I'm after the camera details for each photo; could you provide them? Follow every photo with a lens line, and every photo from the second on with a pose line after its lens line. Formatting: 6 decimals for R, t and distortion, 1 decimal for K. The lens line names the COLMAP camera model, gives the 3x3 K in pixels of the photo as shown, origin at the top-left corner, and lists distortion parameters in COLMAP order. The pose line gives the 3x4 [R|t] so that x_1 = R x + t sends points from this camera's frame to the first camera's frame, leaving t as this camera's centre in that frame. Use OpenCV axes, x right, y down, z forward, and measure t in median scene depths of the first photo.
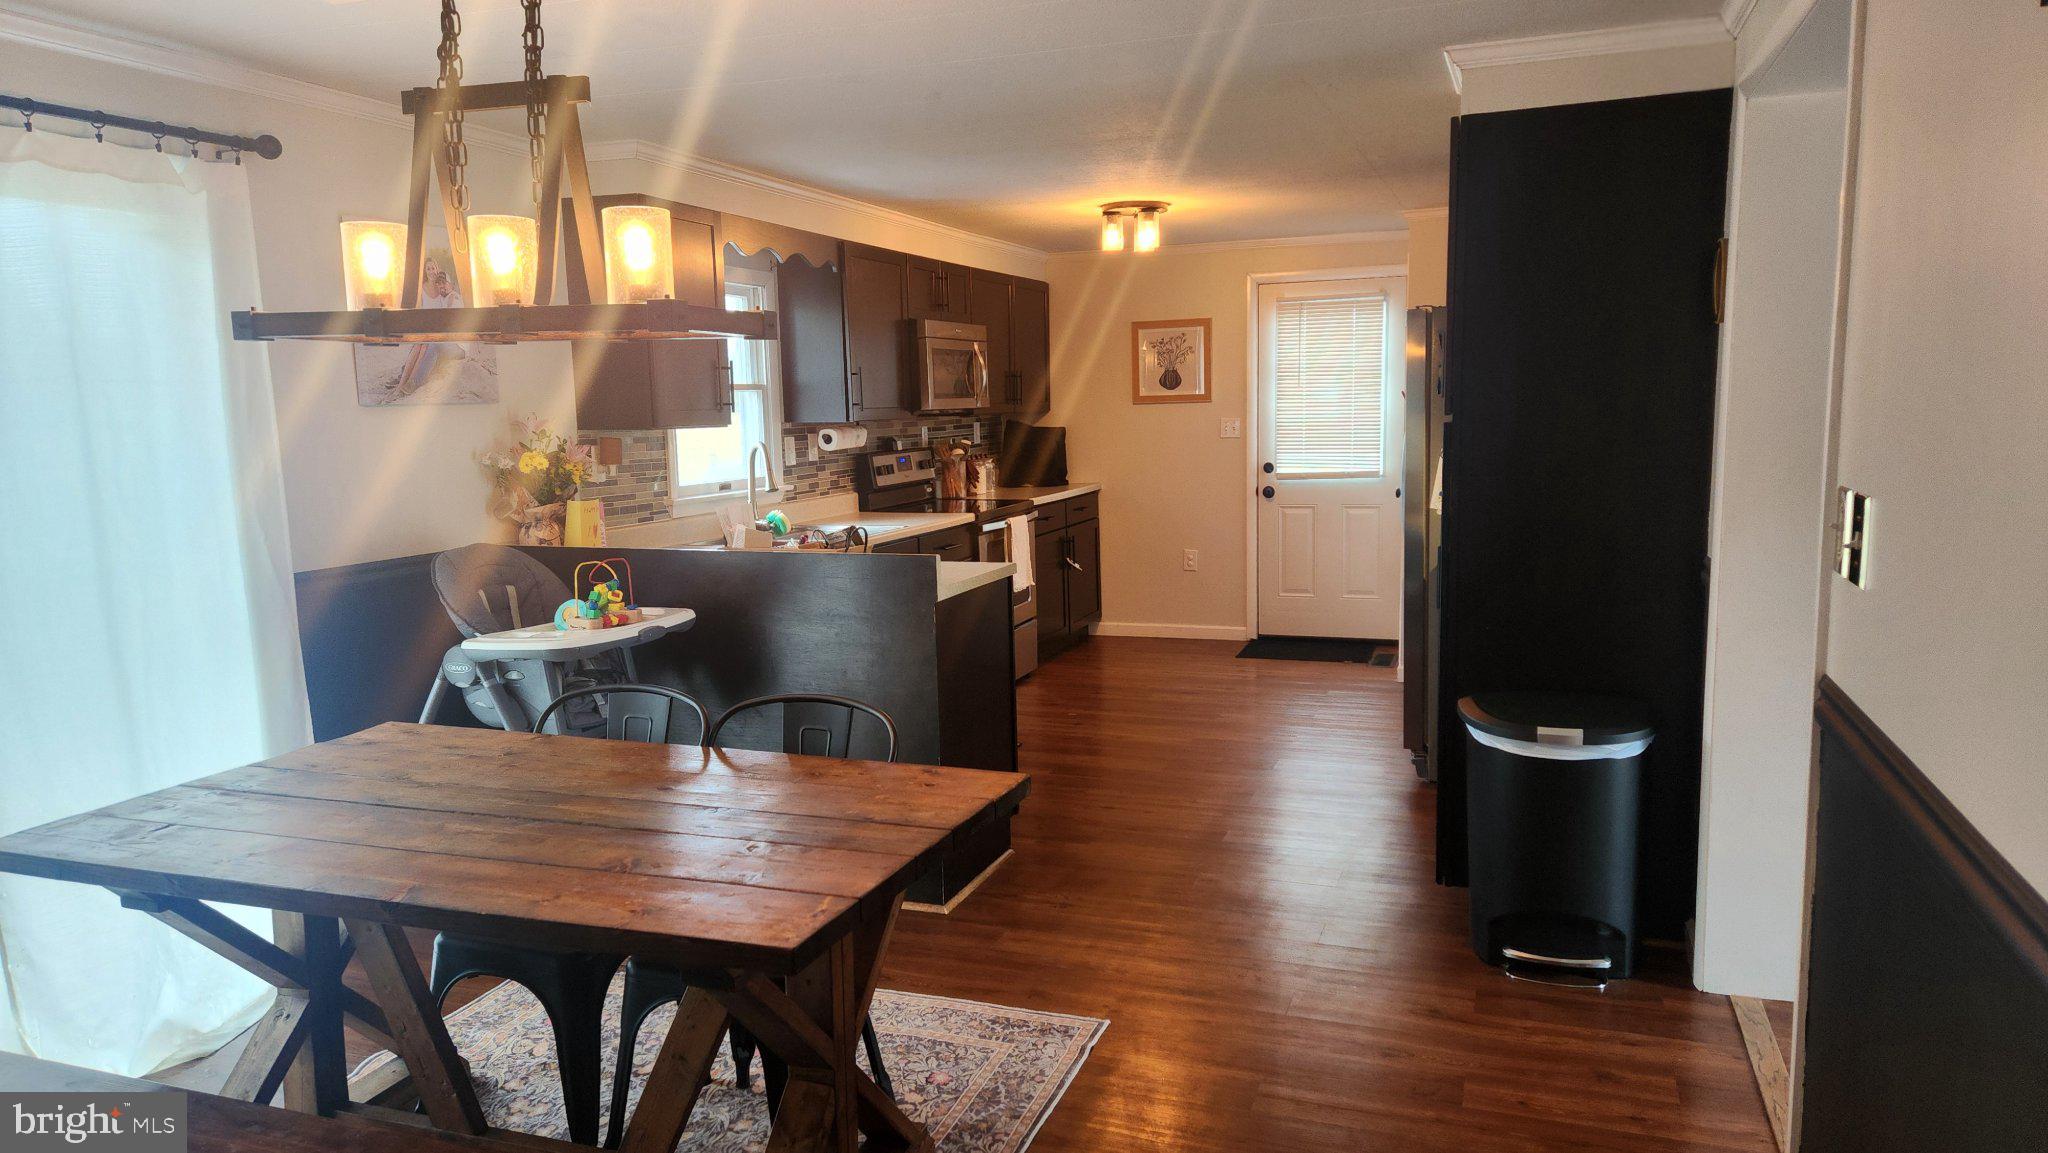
lens RADIAL K [[1369.4, 0, 1021.5], [0, 1369.4, 595.6], [0, 0, 1]] dist [0.083891, -0.077449]
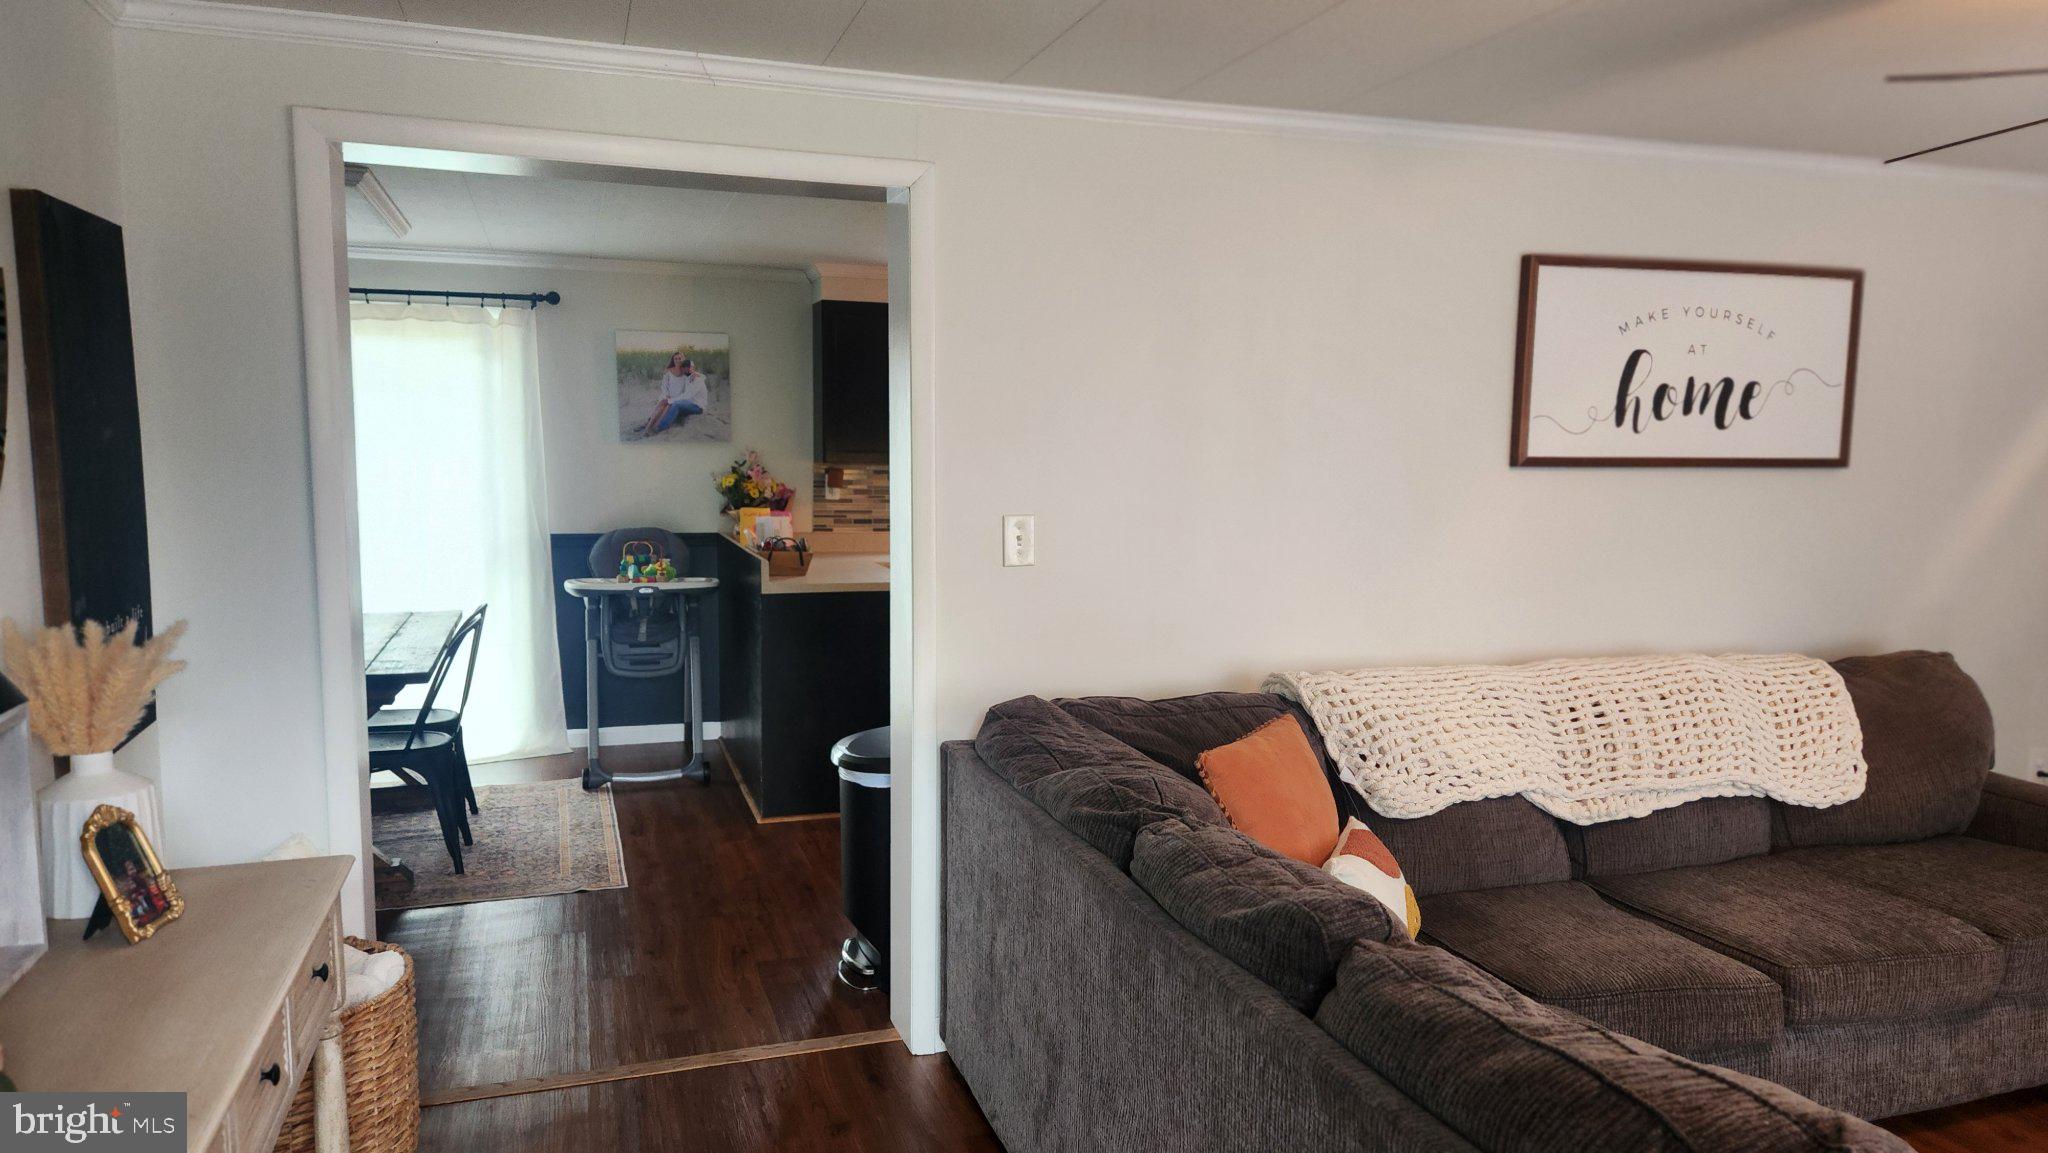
lens RADIAL K [[1369.4, 0, 1021.5], [0, 1369.4, 595.6], [0, 0, 1]] dist [0.083891, -0.077449]
pose [[0.625876, 0.119035, -0.770785, 0.687101], [-0.136387, 0.989760, 0.042106, -0.052028], [0.767905, 0.078772, 0.635702, 0.188829]]
